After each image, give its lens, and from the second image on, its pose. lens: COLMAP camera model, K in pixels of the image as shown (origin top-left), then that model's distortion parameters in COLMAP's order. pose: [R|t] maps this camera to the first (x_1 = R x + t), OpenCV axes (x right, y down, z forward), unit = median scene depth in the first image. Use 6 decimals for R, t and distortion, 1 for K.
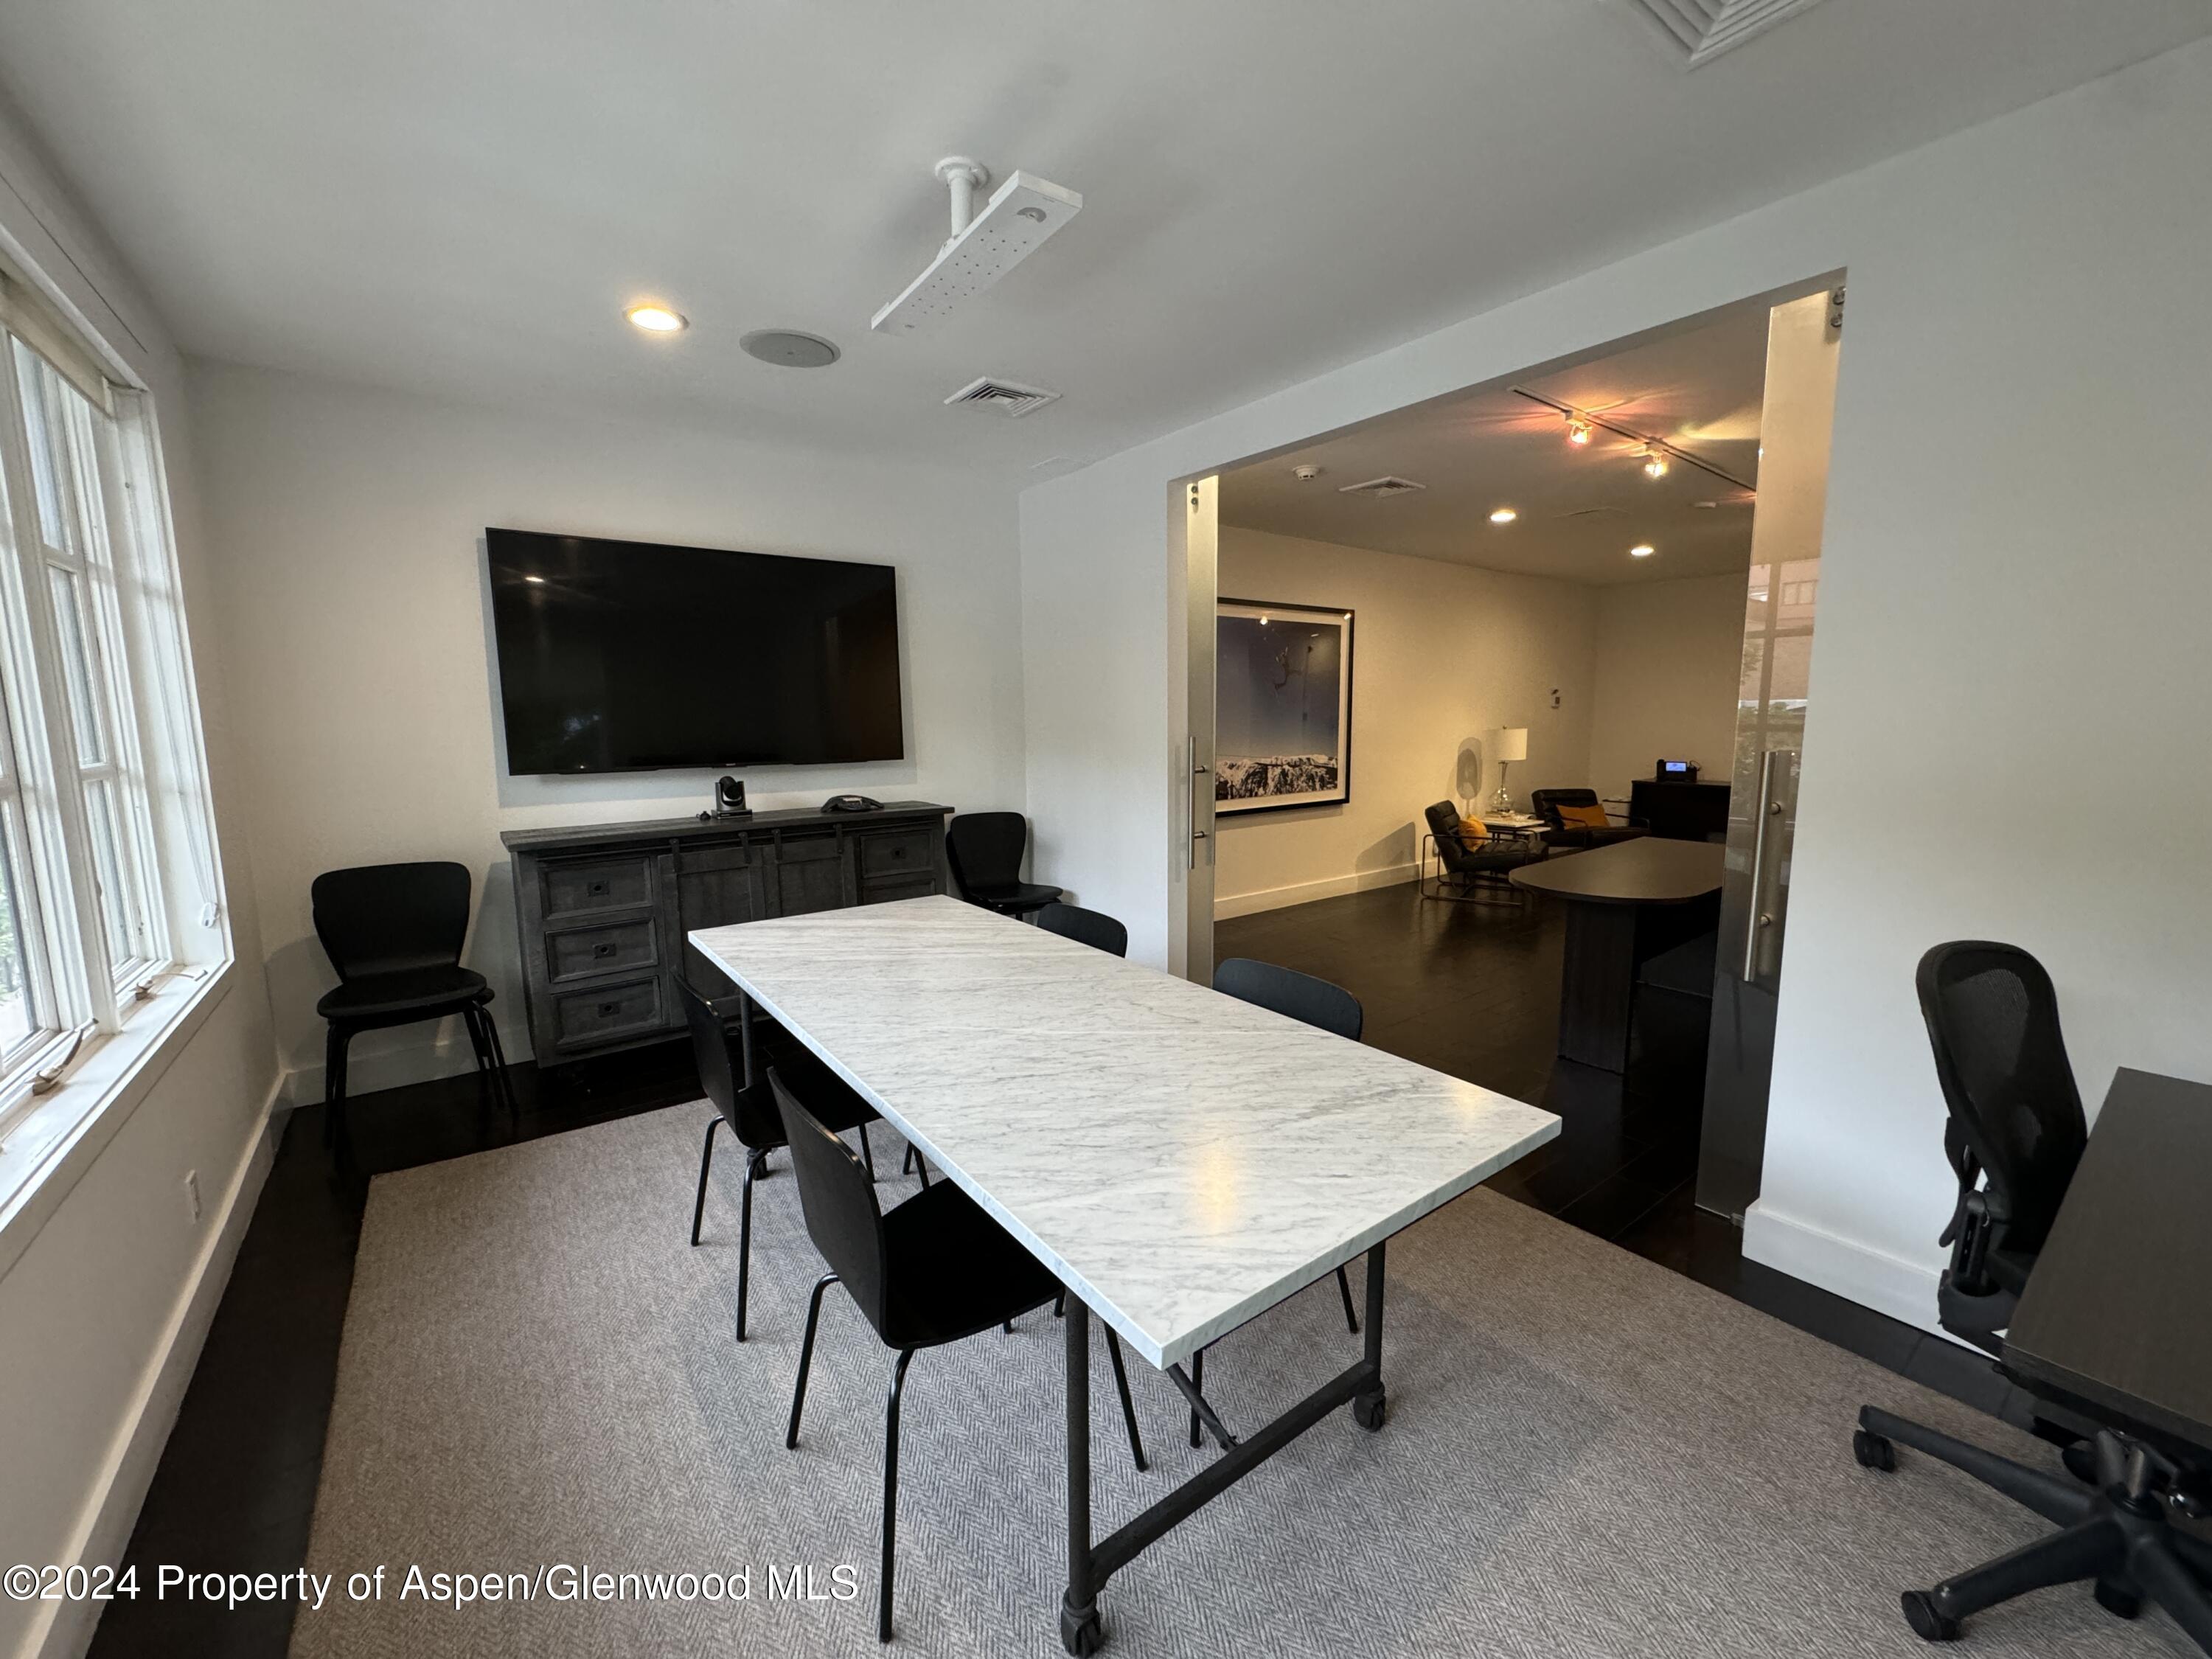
lens RADIAL K [[879.7, 0, 1110.0], [0, 879.7, 826.3], [0, 0, 1]] dist [-0.000701, 0.000195]
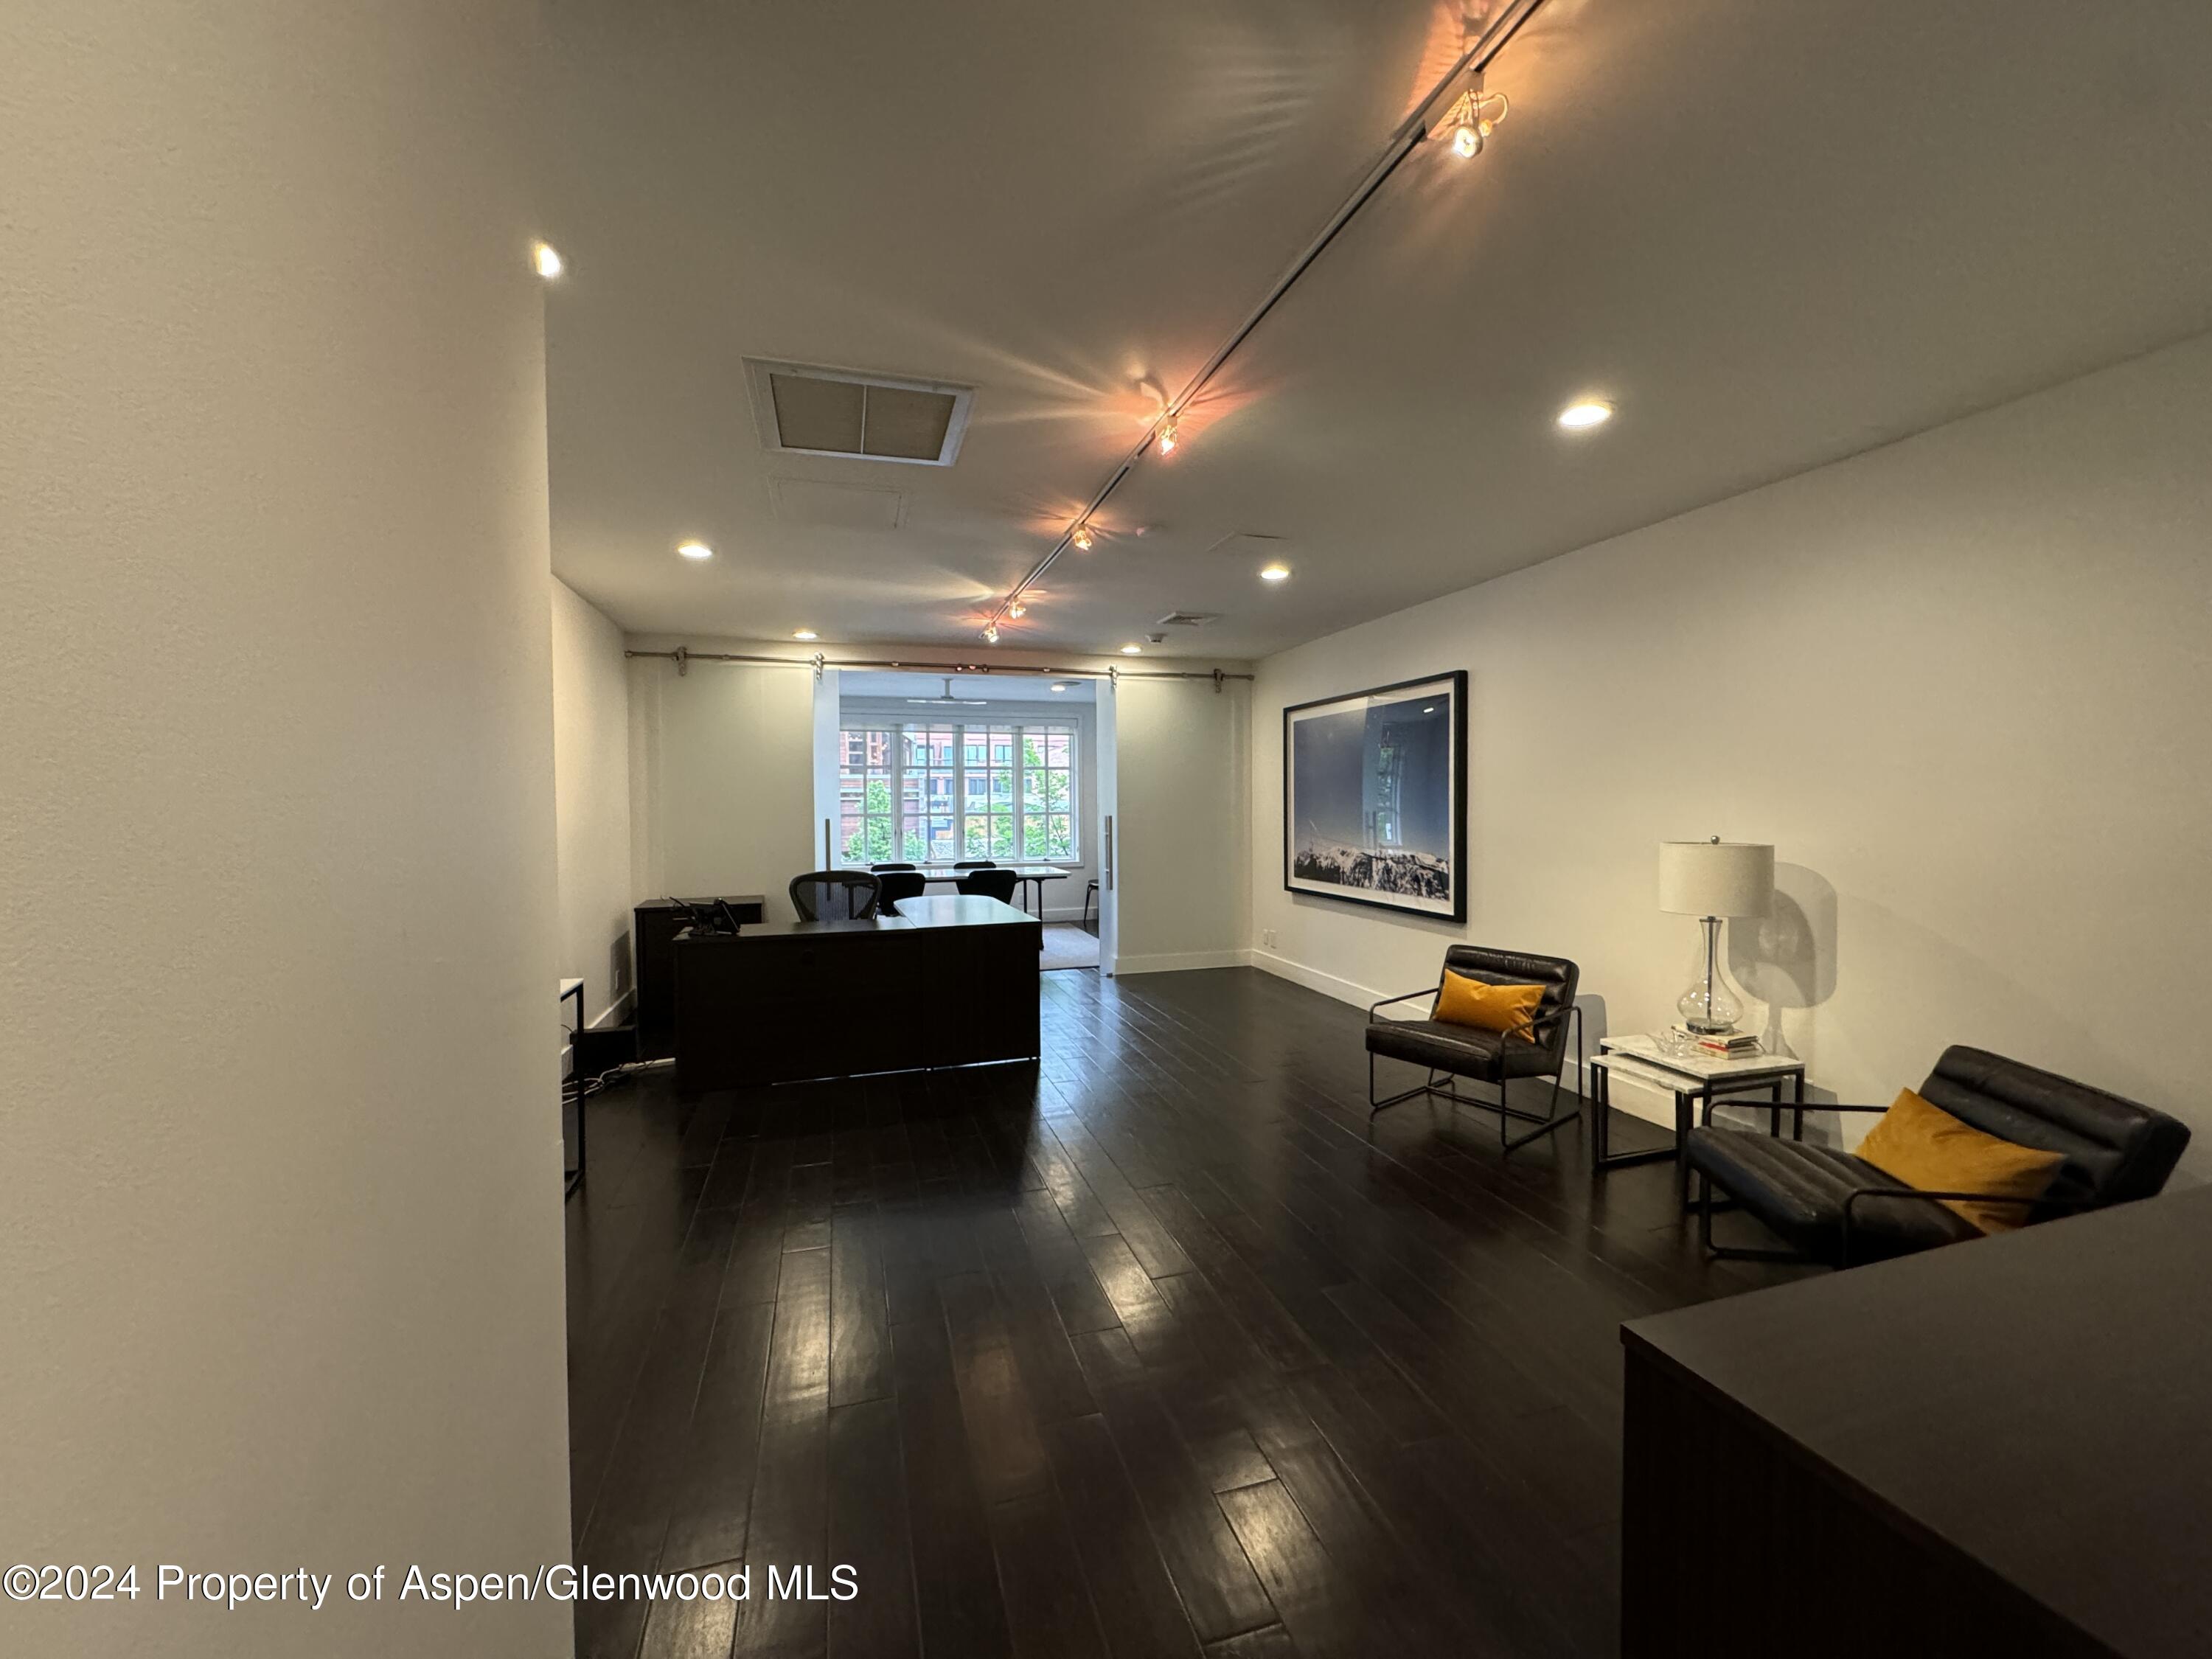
lens RADIAL K [[879.7, 0, 1106.3], [0, 879.7, 831.3], [0, 0, 1]] dist [-0.000701, 0.000195]
pose [[-0.352789, 0.041384, -0.934787, 1.665923], [-0.108211, 0.990514, 0.084690, -0.208783], [0.929425, 0.131032, -0.344964, 1.507332]]
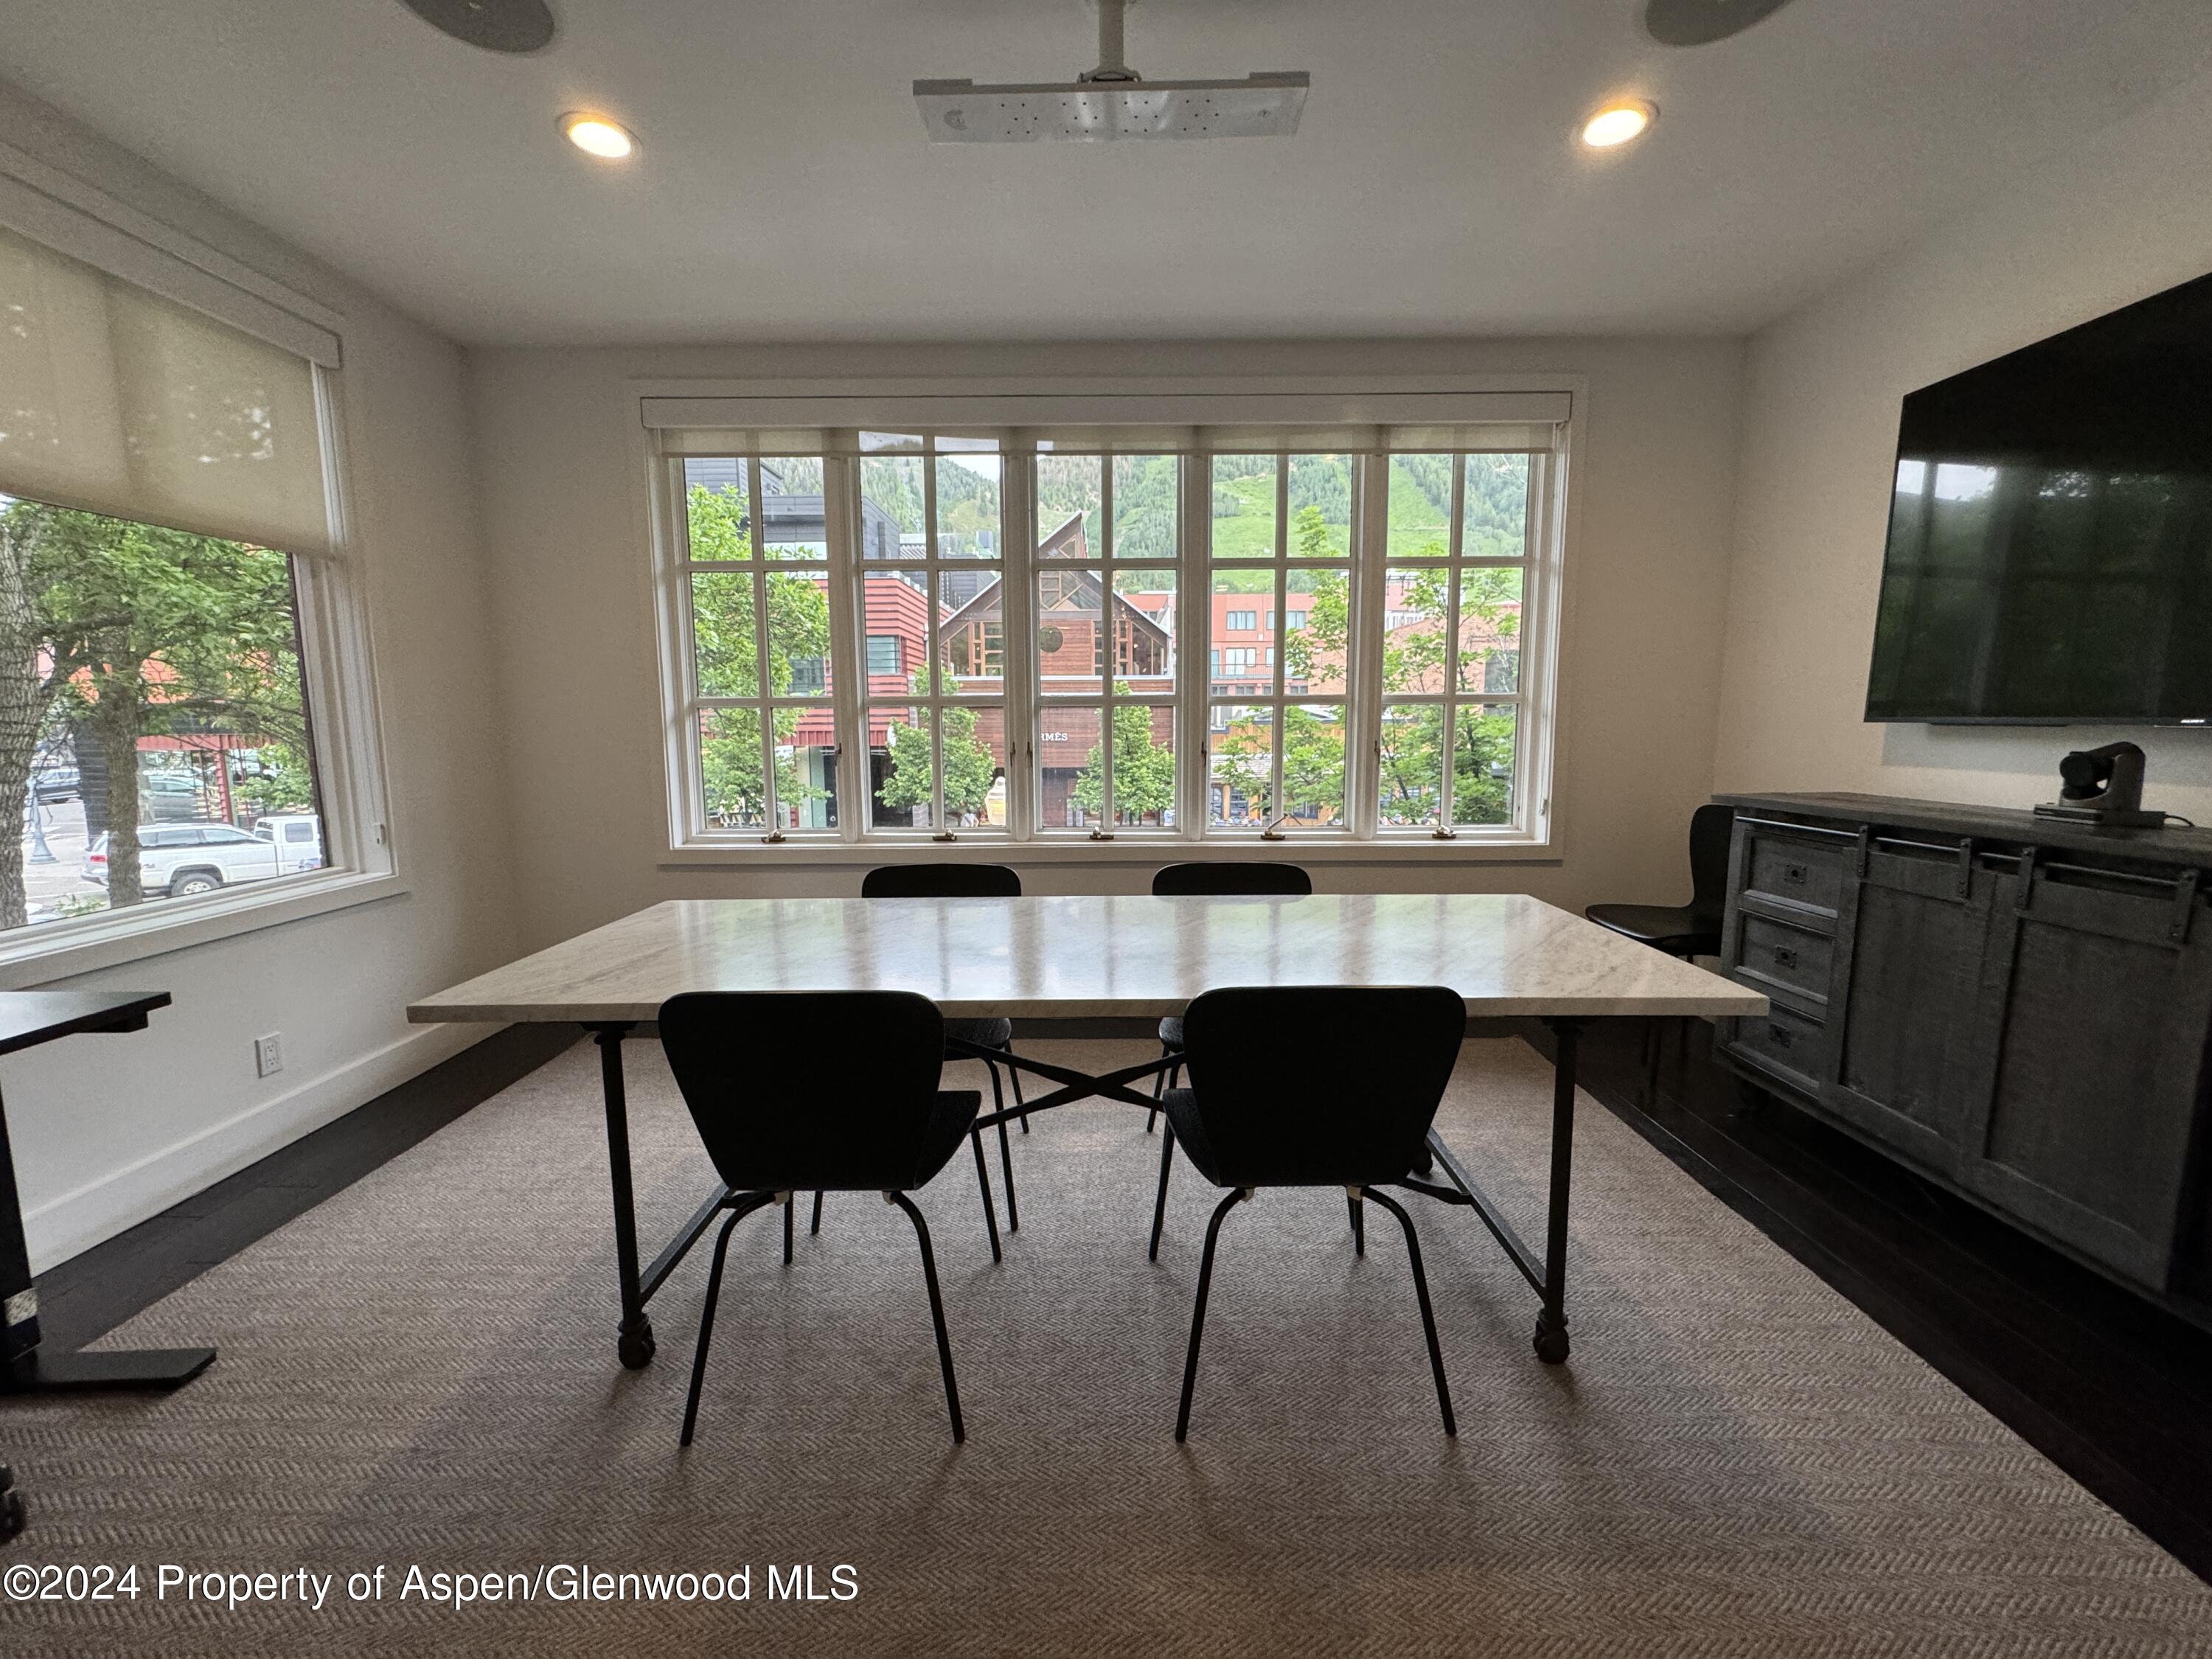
lens RADIAL K [[879.7, 0, 1110.6], [0, 879.7, 828.8], [0, 0, 1]] dist [-0.000701, 0.000195]
pose [[-0.600639, 0.111854, -0.791657, 0.308118], [-0.094344, 0.973332, 0.209103, -0.059271], [0.793934, 0.200284, -0.574069, 0.835322]]
